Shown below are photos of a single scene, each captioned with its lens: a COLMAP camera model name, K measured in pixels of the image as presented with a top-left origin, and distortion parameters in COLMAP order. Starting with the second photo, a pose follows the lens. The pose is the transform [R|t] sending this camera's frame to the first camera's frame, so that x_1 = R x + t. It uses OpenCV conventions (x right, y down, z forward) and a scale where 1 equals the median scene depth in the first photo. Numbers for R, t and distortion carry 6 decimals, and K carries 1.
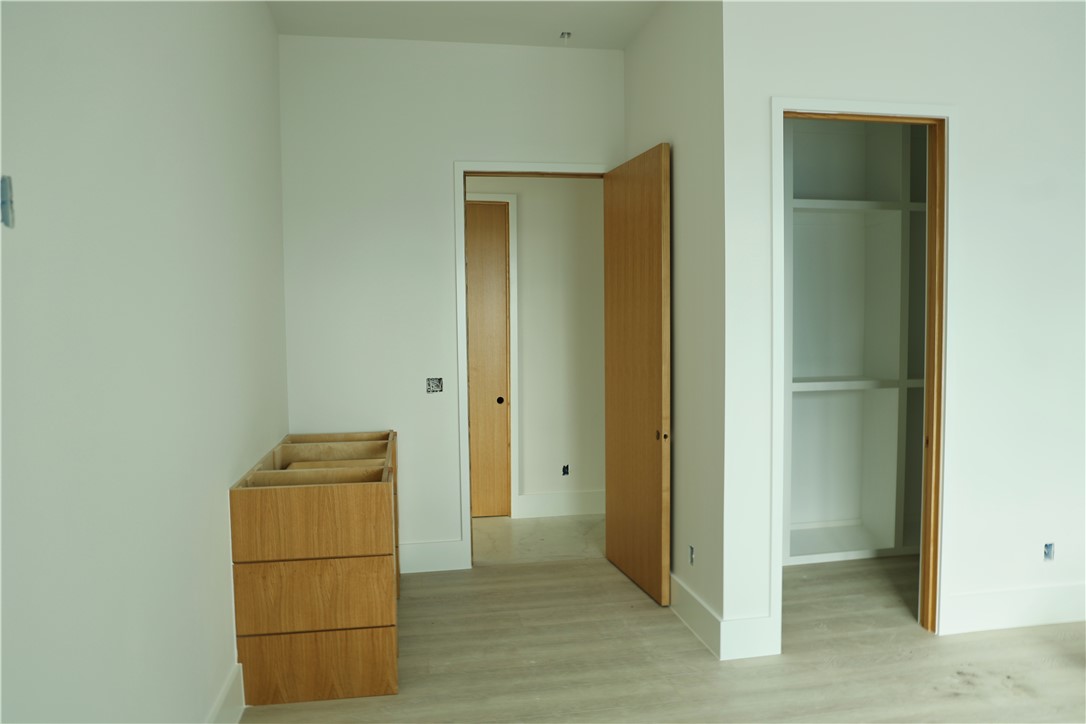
lens RADIAL K [[794.1, 0, 545.0], [0, 794.1, 366.9], [0, 0, 1]] dist [-0.078268, 0.071728]
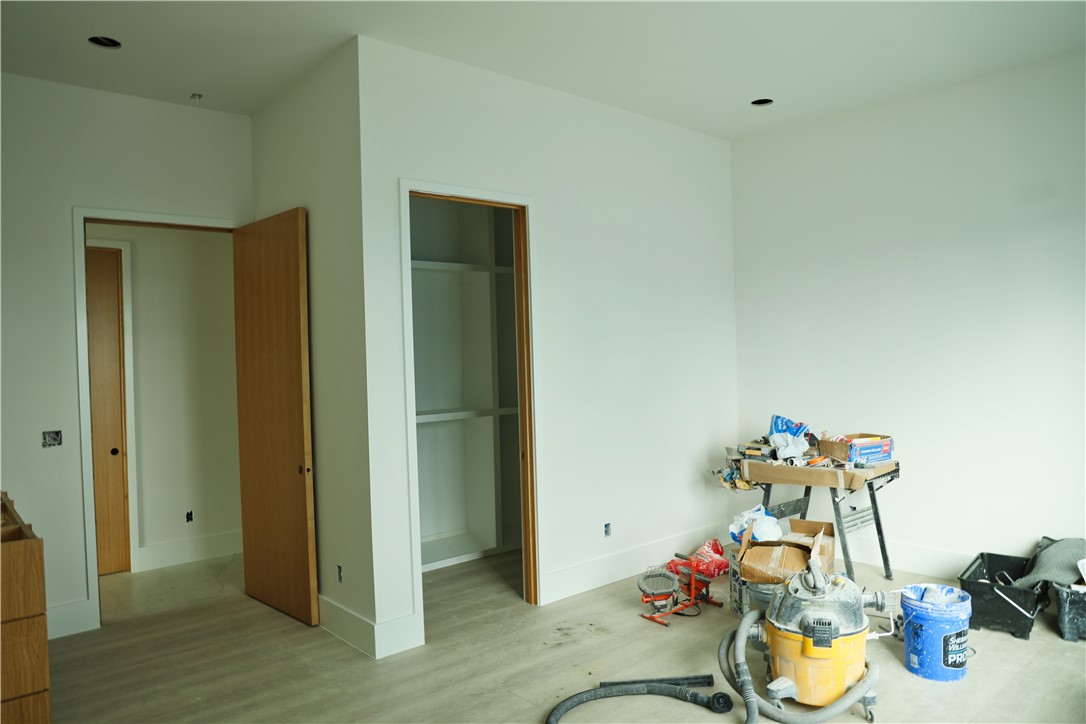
lens RADIAL K [[769.6, 0, 550.1], [0, 769.6, 366.8], [0, 0, 1]] dist [-0.098059, 0.070006]
pose [[0.854341, -0.021259, 0.519279, -0.112698], [0.050316, 0.997853, -0.041930, 0.005821], [-0.517272, 0.061951, 0.853576, -0.092585]]
